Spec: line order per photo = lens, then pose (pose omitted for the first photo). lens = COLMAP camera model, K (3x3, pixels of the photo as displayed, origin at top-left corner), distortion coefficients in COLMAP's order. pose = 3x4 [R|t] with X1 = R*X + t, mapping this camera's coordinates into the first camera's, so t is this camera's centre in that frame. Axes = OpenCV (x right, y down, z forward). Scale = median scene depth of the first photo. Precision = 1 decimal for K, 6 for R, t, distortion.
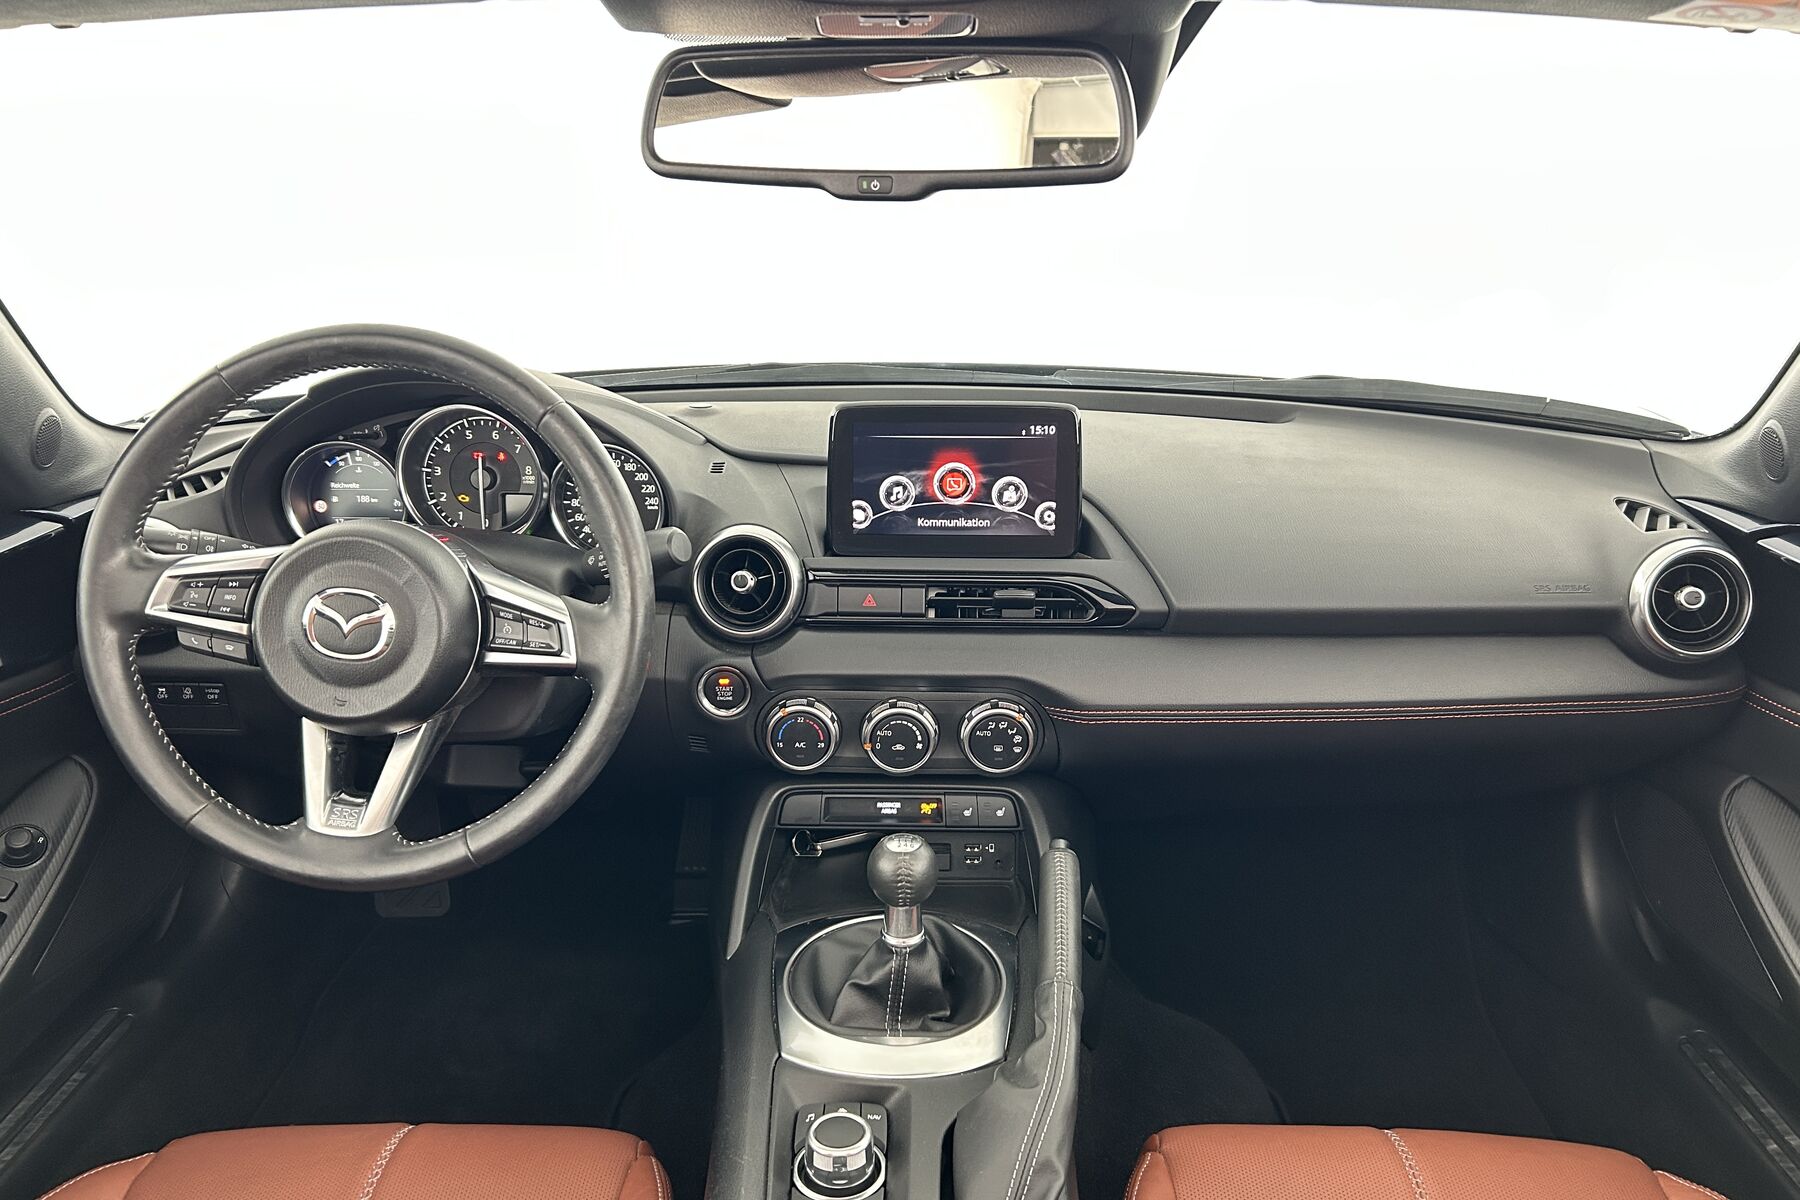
lens RADIAL K [[1333.1, 0, 900.0], [0, 1333.1, 600.0], [0, 0, 1]] dist [0.060948, -0.097513]
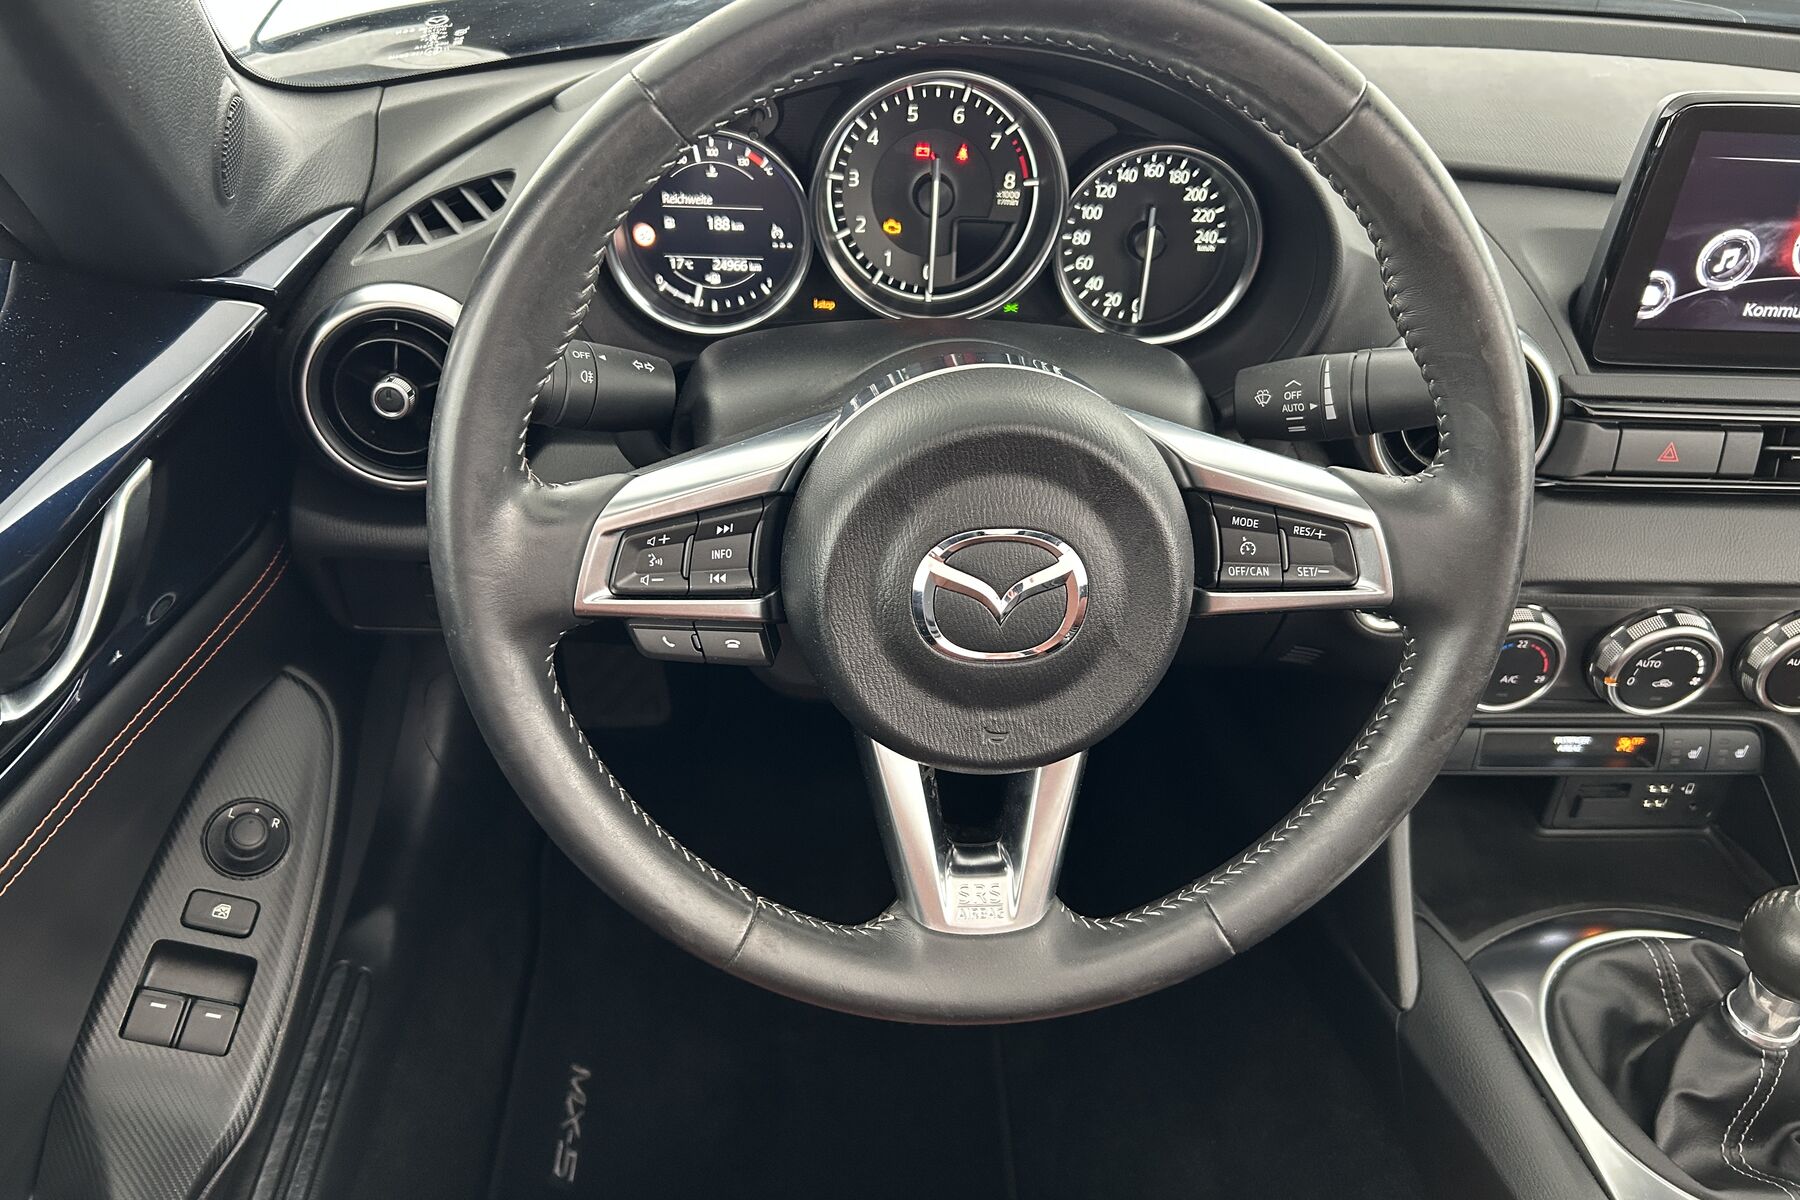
lens RADIAL K [[1333.1, 0, 900.0], [0, 1333.1, 600.0], [0, 0, 1]] dist [0.060948, -0.097513]
pose [[0.997911, 0.002738, 0.064551, -0.382285], [-0.022482, 0.951381, 0.307195, -0.107186], [-0.060572, -0.308005, 0.949455, 0.419446]]
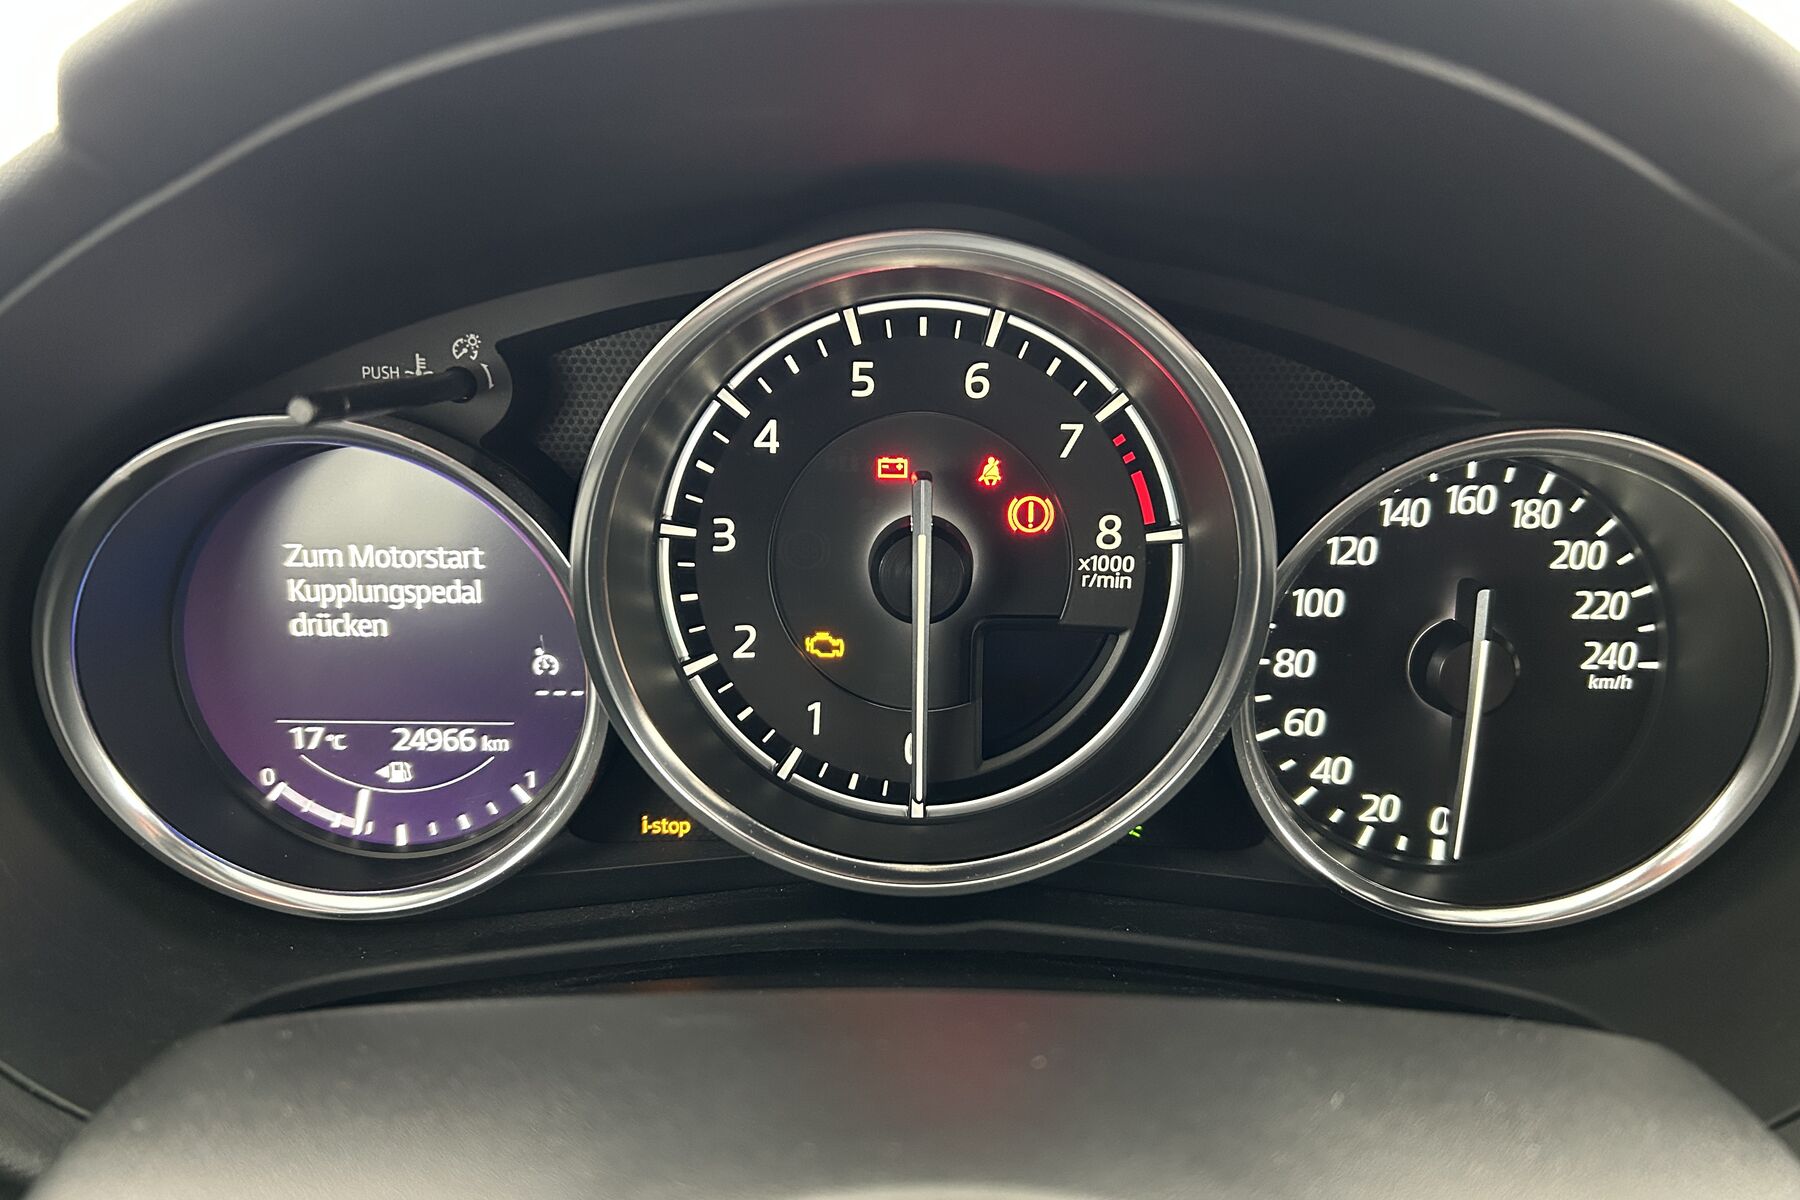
lens RADIAL K [[1333.1, 0, 900.0], [0, 1333.1, 600.0], [0, 0, 1]] dist [0.060948, -0.097513]
pose [[0.999985, 0.001169, -0.005308, -0.330511], [-0.000883, 0.998560, 0.053646, -0.103015], [0.005363, -0.053640, 0.998546, 0.810514]]
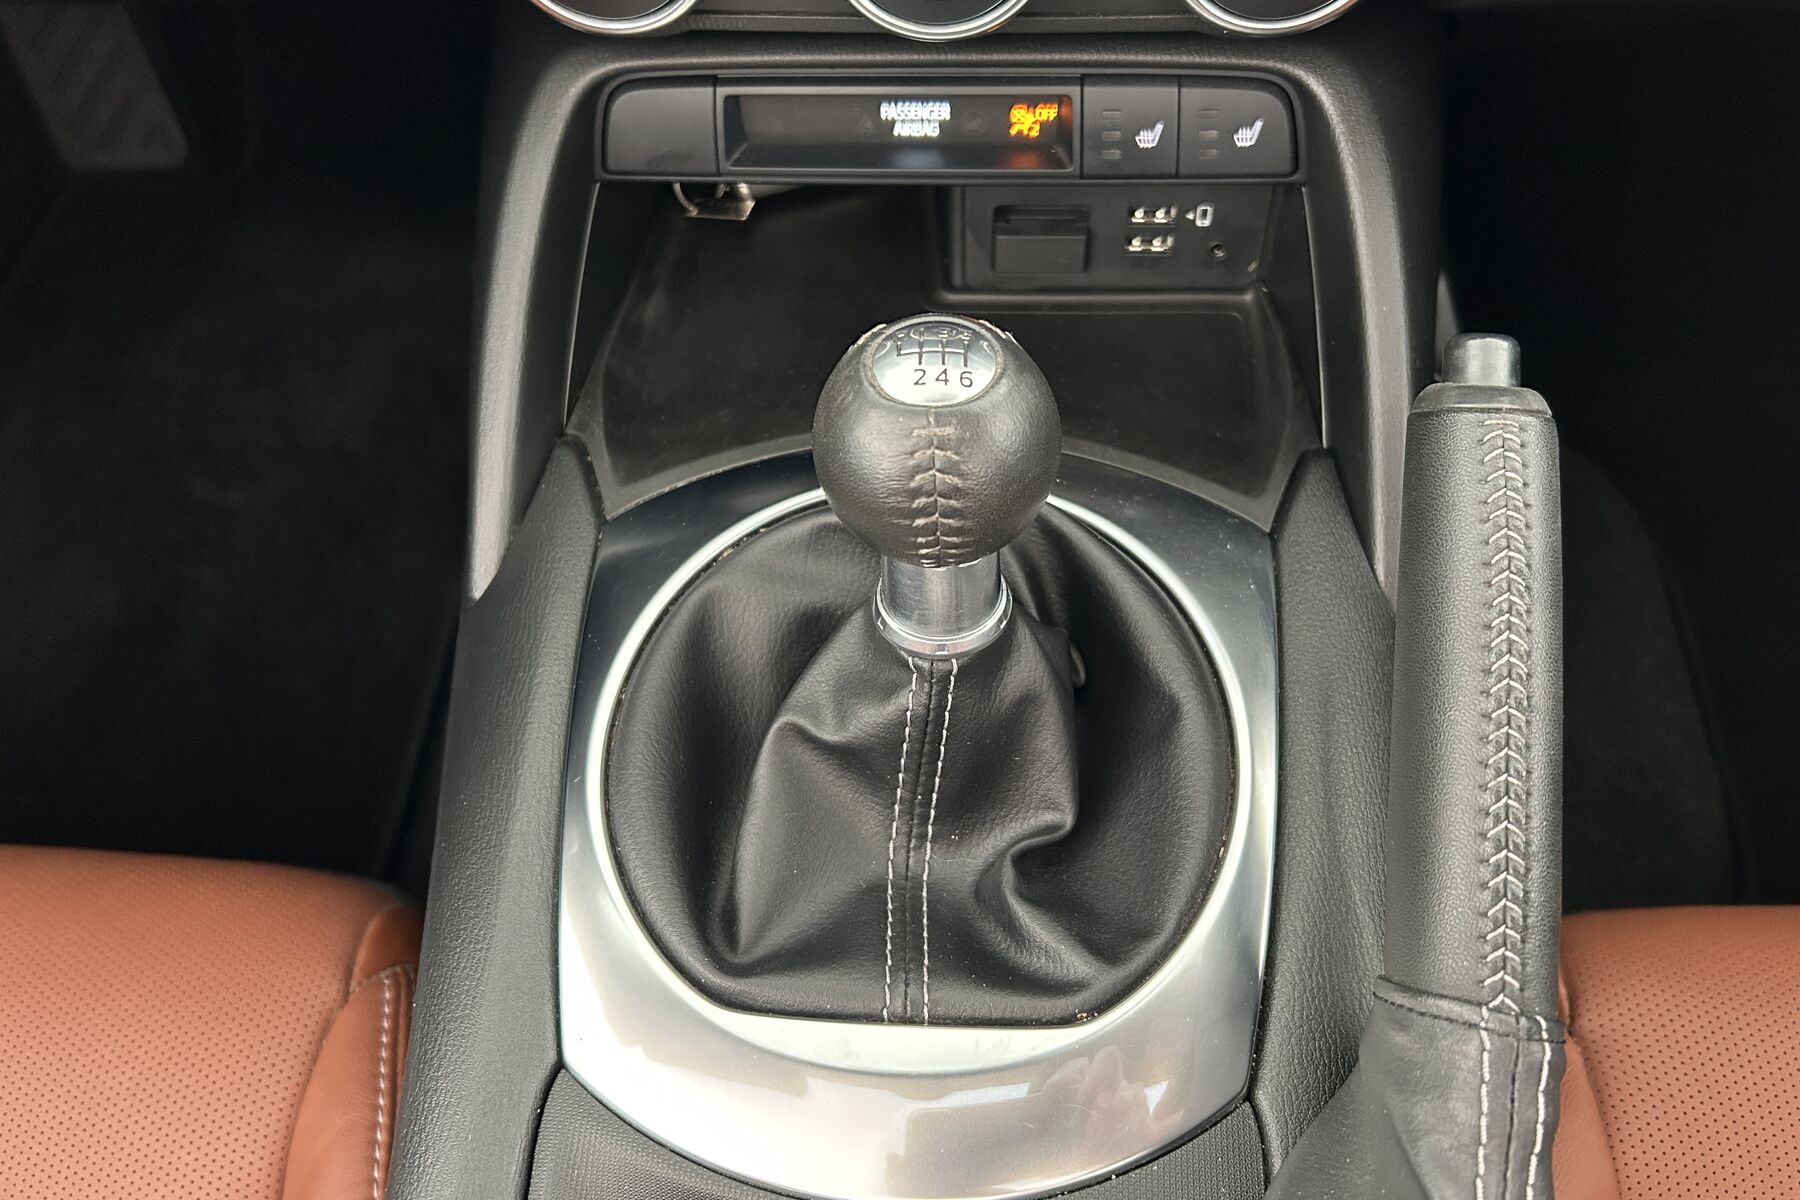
lens RADIAL K [[1364.7, 0, 913.9], [0, 1364.7, 602.8], [0, 0, 1]] dist [-0.001429, -0.000668]
pose [[0.997861, 0.014449, -0.063757, 0.015451], [0.029002, 0.776197, 0.629822, 0.032287], [0.058589, -0.630324, 0.774118, 0.658204]]
